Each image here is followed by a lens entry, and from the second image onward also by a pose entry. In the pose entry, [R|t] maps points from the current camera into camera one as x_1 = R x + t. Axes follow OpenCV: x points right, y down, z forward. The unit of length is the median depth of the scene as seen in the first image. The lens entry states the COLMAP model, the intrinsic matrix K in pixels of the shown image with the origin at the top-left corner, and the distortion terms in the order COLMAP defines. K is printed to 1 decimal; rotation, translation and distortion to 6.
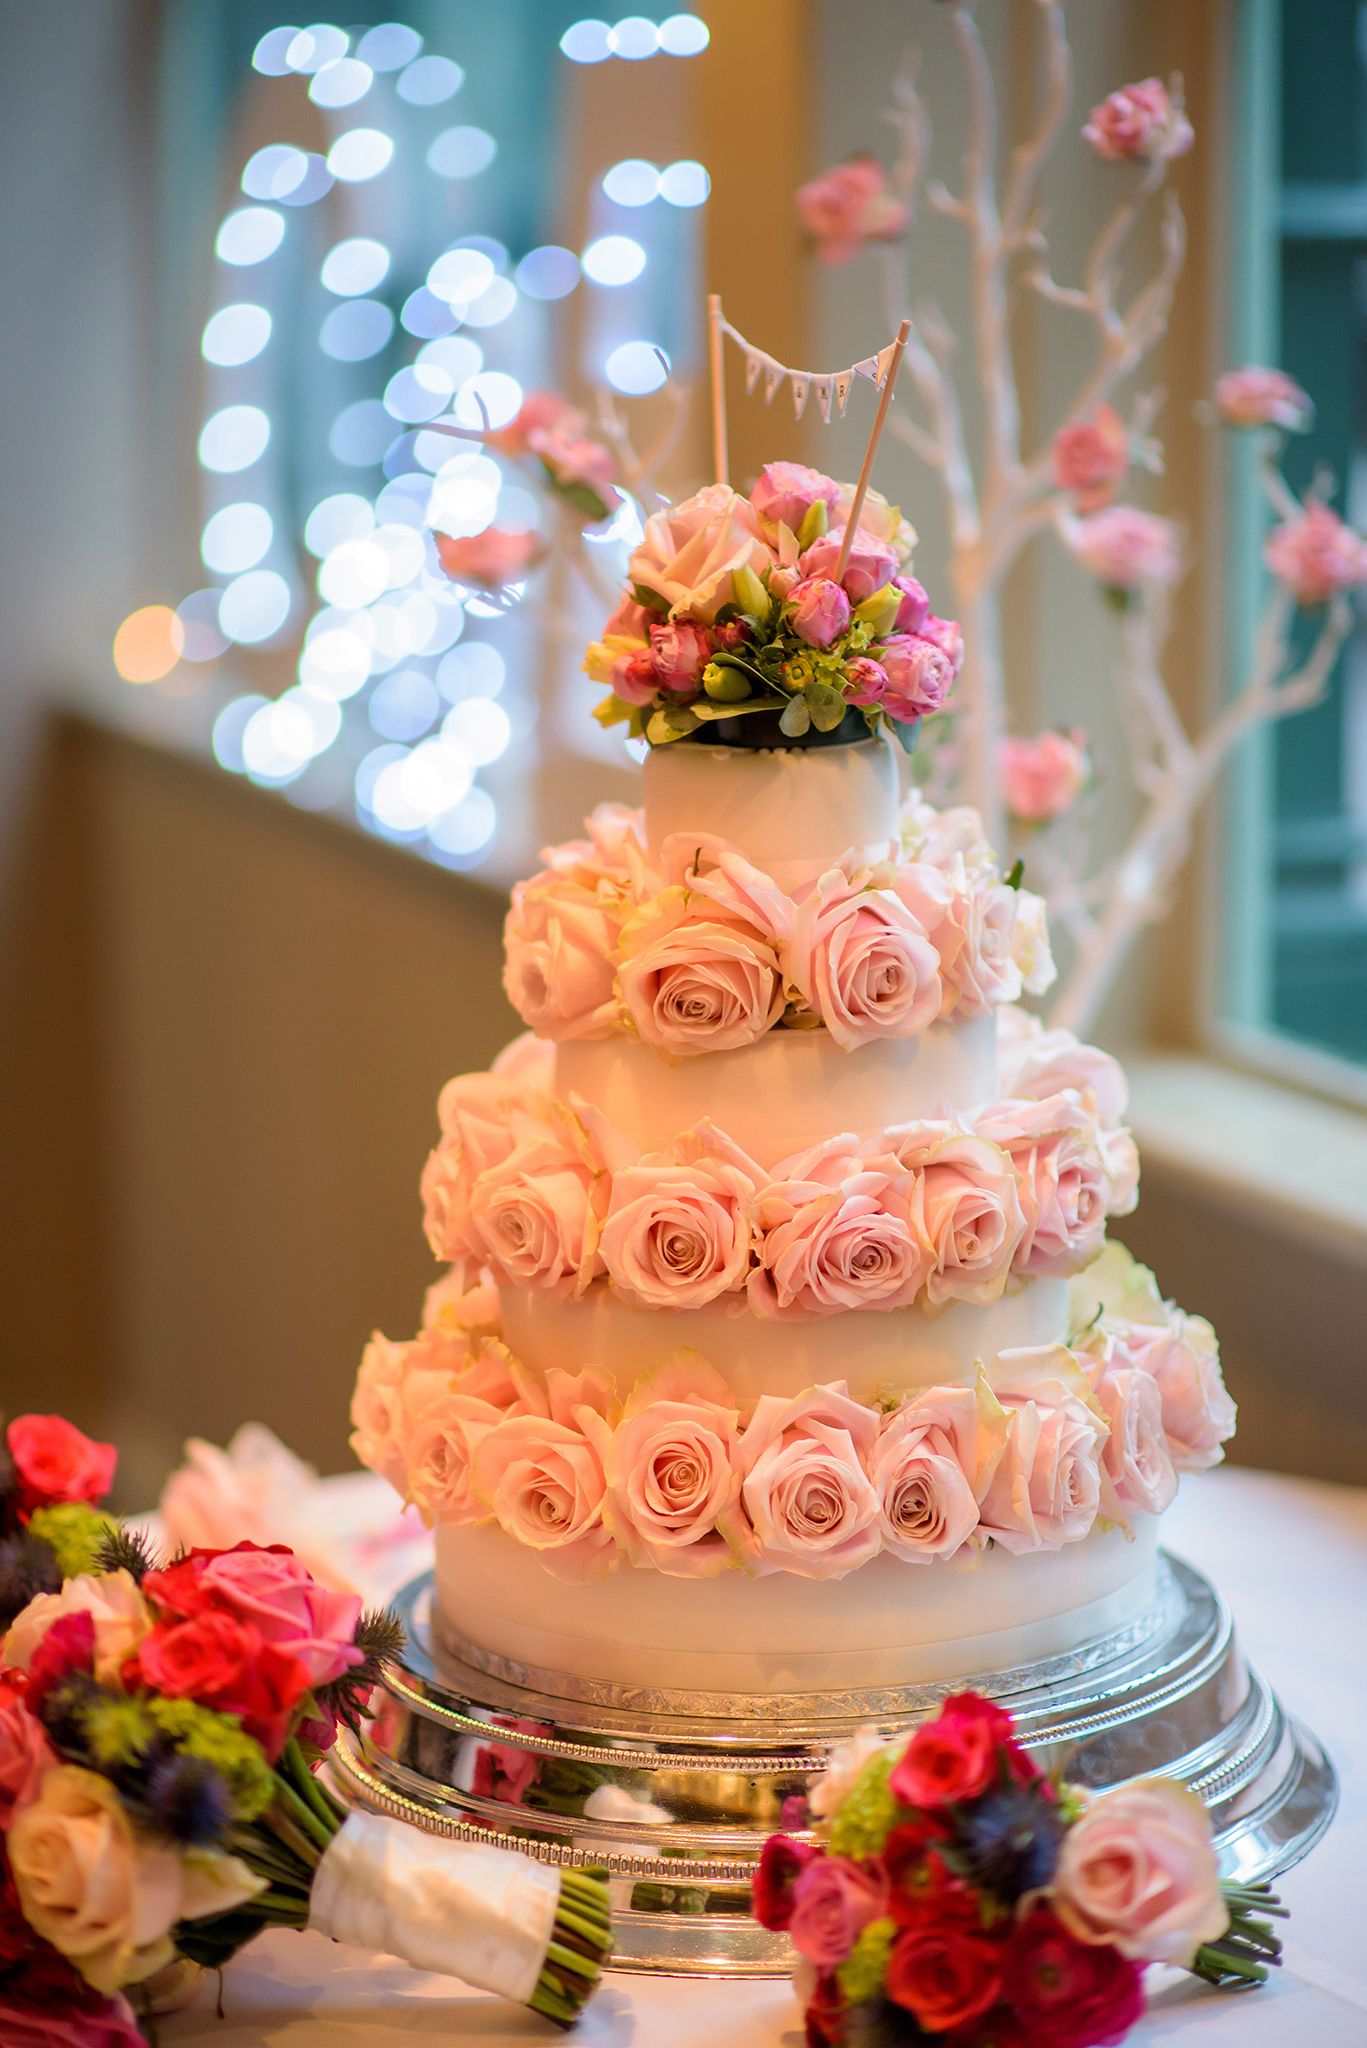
lens RADIAL K [[5072.7, 0, 683.6], [0, 5072.7, 1023.5], [0, 0, 1]] dist [-0.199475, 0.000000]
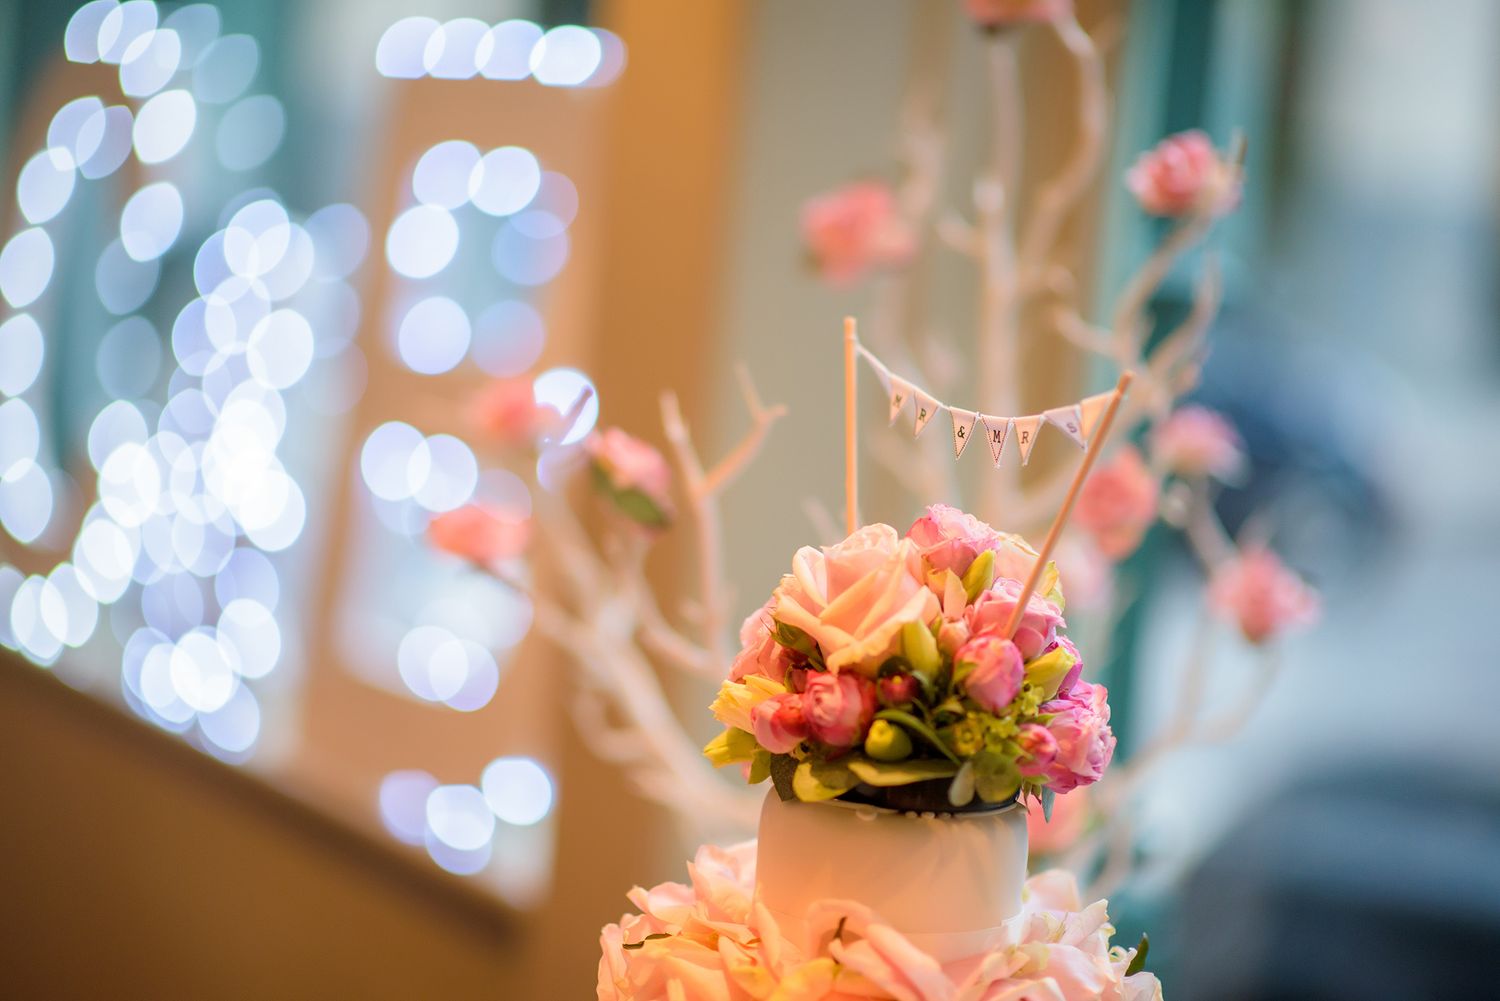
lens RADIAL K [[3715.3, 0, 749.9], [0, 3715.3, 500.1], [0, 0, 1]] dist [-0.199475, 0.000000]
pose [[0.984603, 0.081434, 0.154682, -0.124629], [-0.068681, 0.993918, -0.086079, -0.050703], [-0.160751, 0.074130, 0.984207, 0.330986]]
